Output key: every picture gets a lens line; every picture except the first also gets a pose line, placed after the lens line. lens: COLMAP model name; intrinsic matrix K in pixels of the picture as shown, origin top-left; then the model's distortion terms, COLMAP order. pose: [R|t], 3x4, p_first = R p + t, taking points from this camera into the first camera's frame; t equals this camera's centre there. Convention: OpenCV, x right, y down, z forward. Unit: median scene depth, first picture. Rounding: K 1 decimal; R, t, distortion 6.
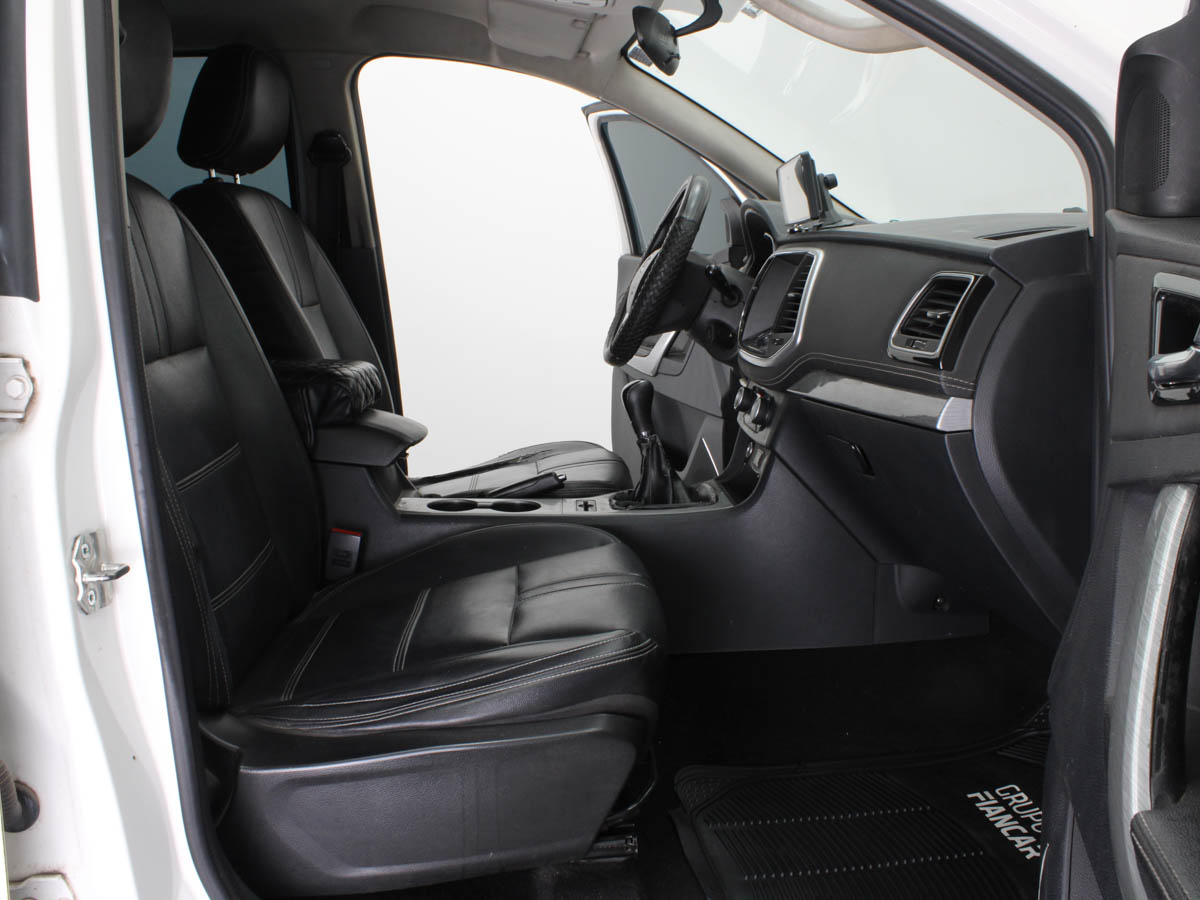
lens RADIAL K [[1124.9, 0, 602.7], [0, 1124.9, 447.1], [0, 0, 1]] dist [-0.170374, 0.151941]
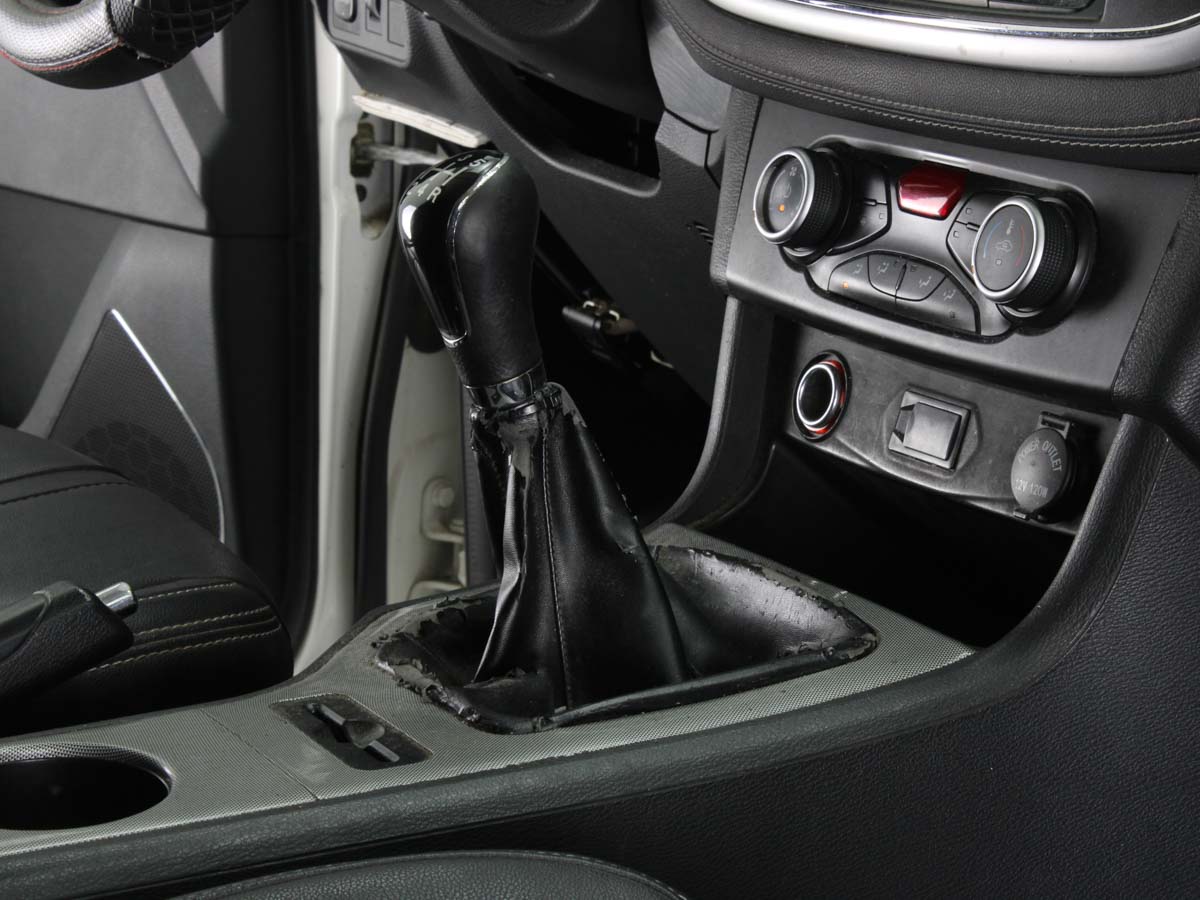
lens RADIAL K [[3210.4, 0, 600.0], [0, 3210.4, 450.0], [0, 0, 1]] dist [0.068301, 0.272028]
pose [[0.888128, -0.117835, 0.444233, -0.215981], [0.084125, 0.991923, 0.094927, -0.052976], [-0.451831, -0.046936, 0.890868, 0.343728]]
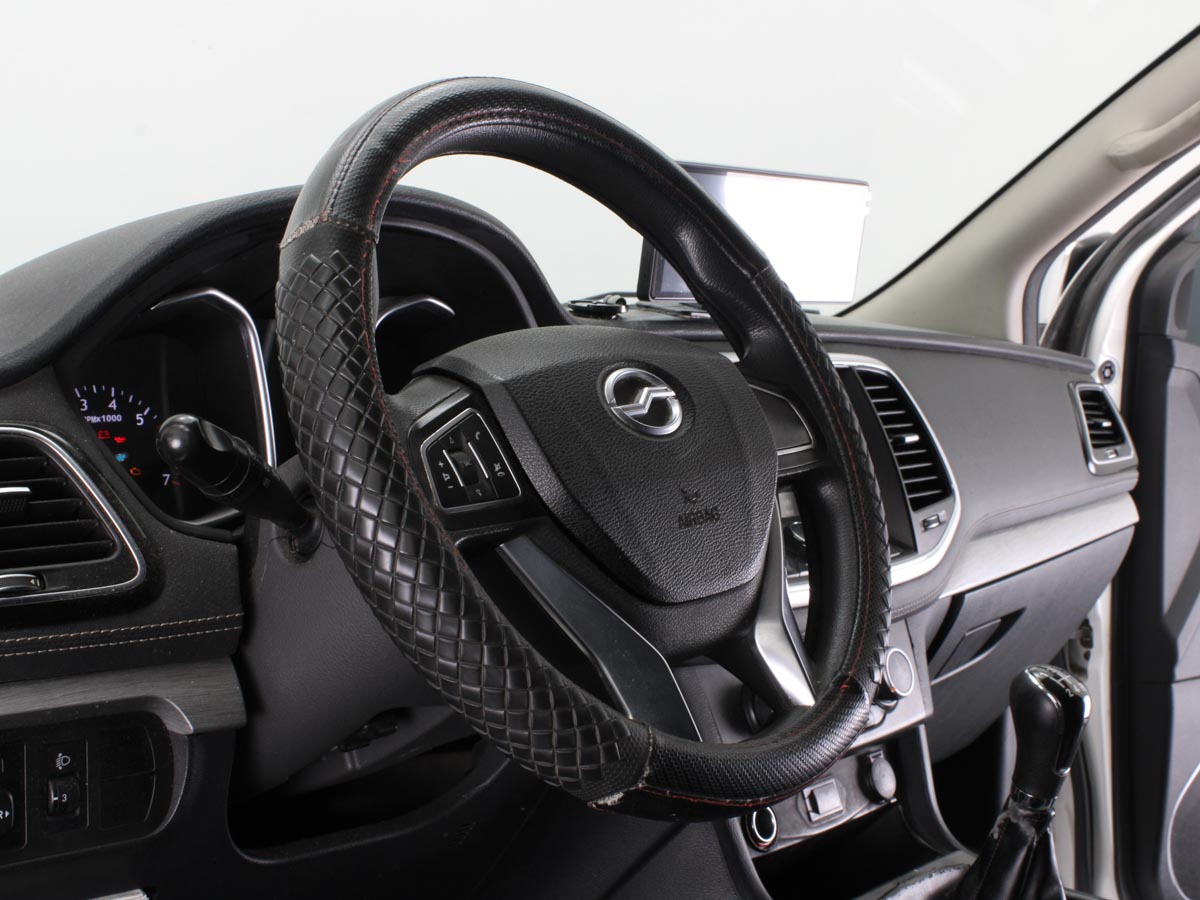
lens RADIAL K [[1719.8, 0, 601.6], [0, 1719.8, 454.7], [0, 0, 1]] dist [-0.077445, 0.083705]
pose [[-0.745602, -0.035284, 0.665456, -0.228931], [0.112490, 0.977603, 0.177872, -0.234532], [-0.656828, 0.207479, -0.724934, 1.356429]]
